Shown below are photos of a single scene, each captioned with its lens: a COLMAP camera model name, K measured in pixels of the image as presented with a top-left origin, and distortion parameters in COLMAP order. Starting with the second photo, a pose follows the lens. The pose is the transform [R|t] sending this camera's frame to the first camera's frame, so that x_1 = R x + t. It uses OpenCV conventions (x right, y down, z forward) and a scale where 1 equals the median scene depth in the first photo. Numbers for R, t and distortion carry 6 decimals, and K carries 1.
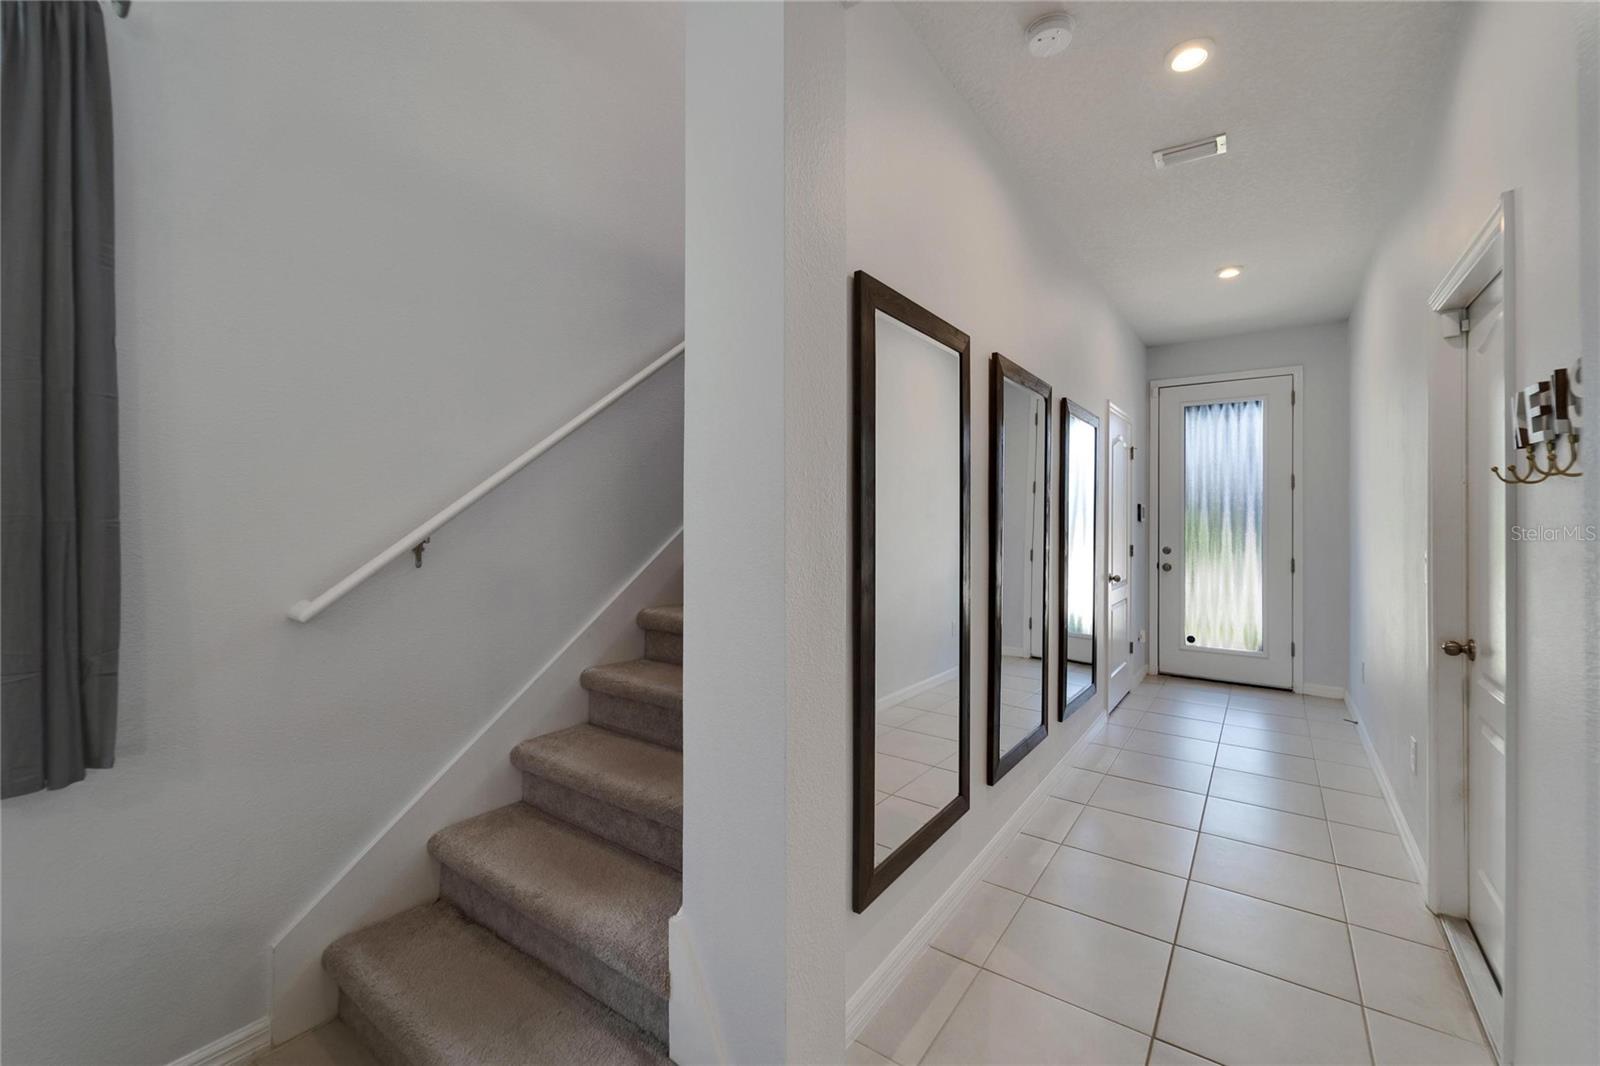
lens RADIAL K [[650.7, 0, 802.1], [0, 650.7, 525.6], [0, 0, 1]] dist [-0.014183, -0.000105]
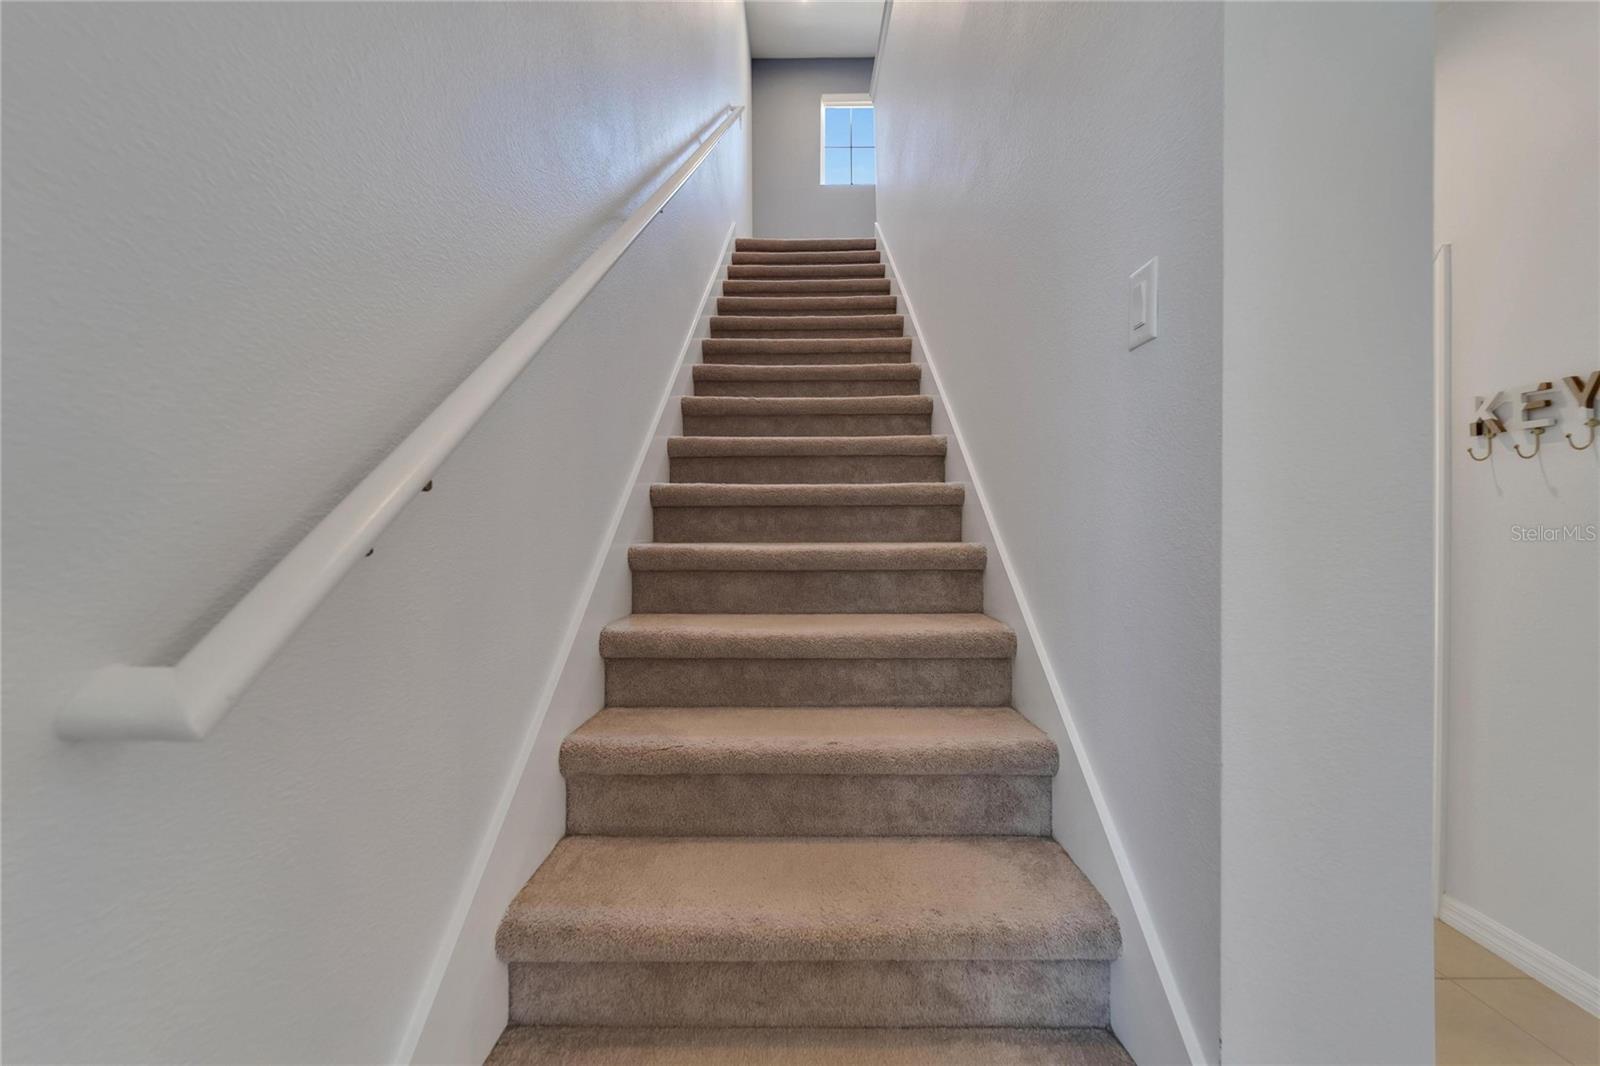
lens RADIAL K [[650.7, 0, 799.8], [0, 650.7, 534.1], [0, 0, 1]] dist [-0.014183, -0.000105]
pose [[0.815070, -0.004497, 0.579345, -0.567264], [0.005792, 0.999983, -0.000386, 0.053011], [-0.579333, 0.003670, 0.815082, 0.495360]]
